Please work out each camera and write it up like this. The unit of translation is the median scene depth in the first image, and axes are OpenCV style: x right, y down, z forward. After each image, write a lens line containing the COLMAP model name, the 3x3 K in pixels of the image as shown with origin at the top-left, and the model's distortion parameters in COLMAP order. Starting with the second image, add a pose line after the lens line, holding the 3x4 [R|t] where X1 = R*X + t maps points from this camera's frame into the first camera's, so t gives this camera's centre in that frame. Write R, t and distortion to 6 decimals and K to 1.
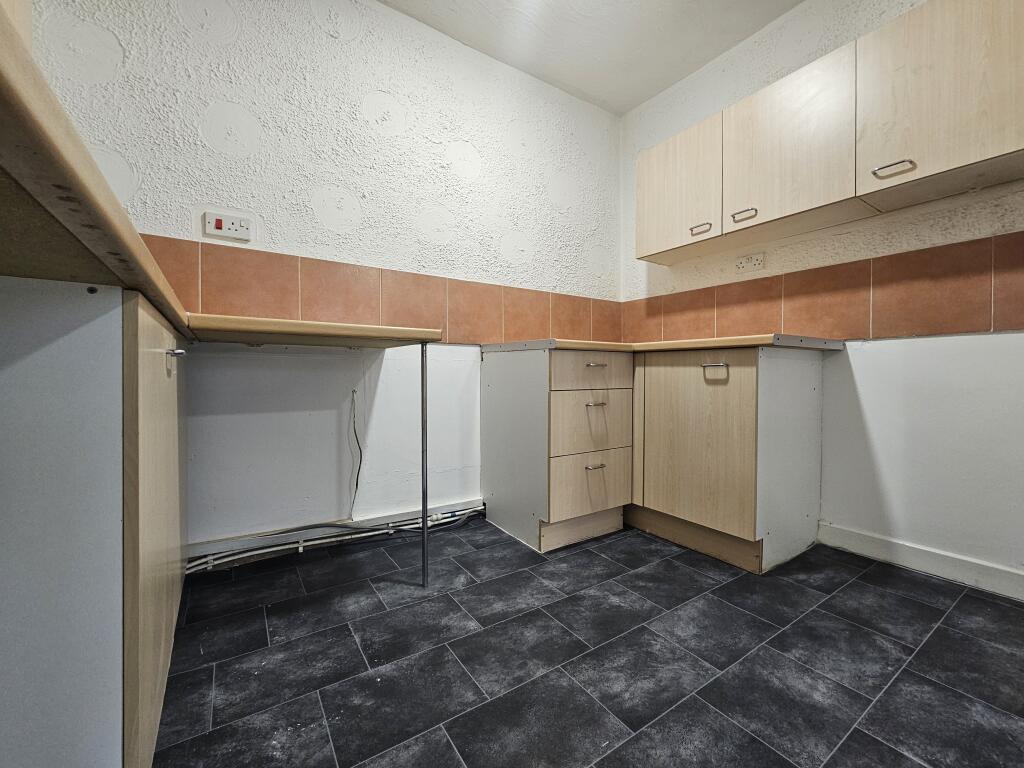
lens RADIAL K [[418.9, 0, 512.1], [0, 418.9, 377.5], [0, 0, 1]] dist [0.000141, 0.000087]
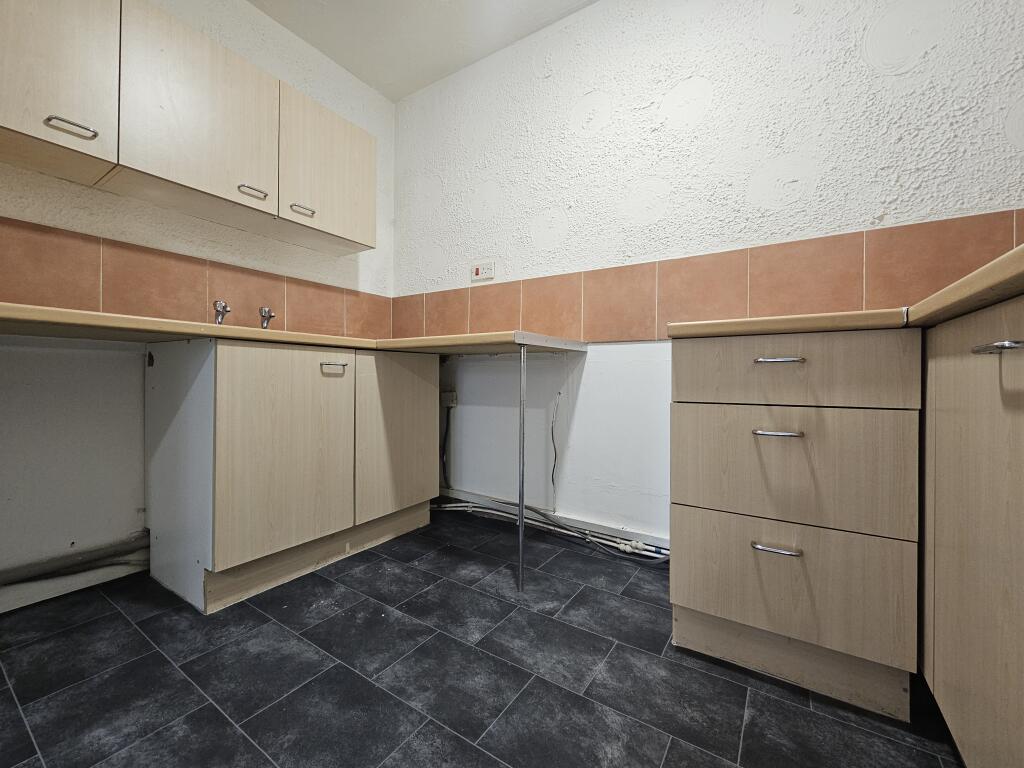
lens RADIAL K [[418.9, 0, 512.1], [0, 418.9, 377.5], [0, 0, 1]] dist [0.000141, 0.000087]
pose [[0.392495, 0.000023, -0.919754, 0.624038], [-0.011792, 0.999918, -0.005007, -0.000753], [0.919678, 0.012810, 0.392463, 0.526031]]
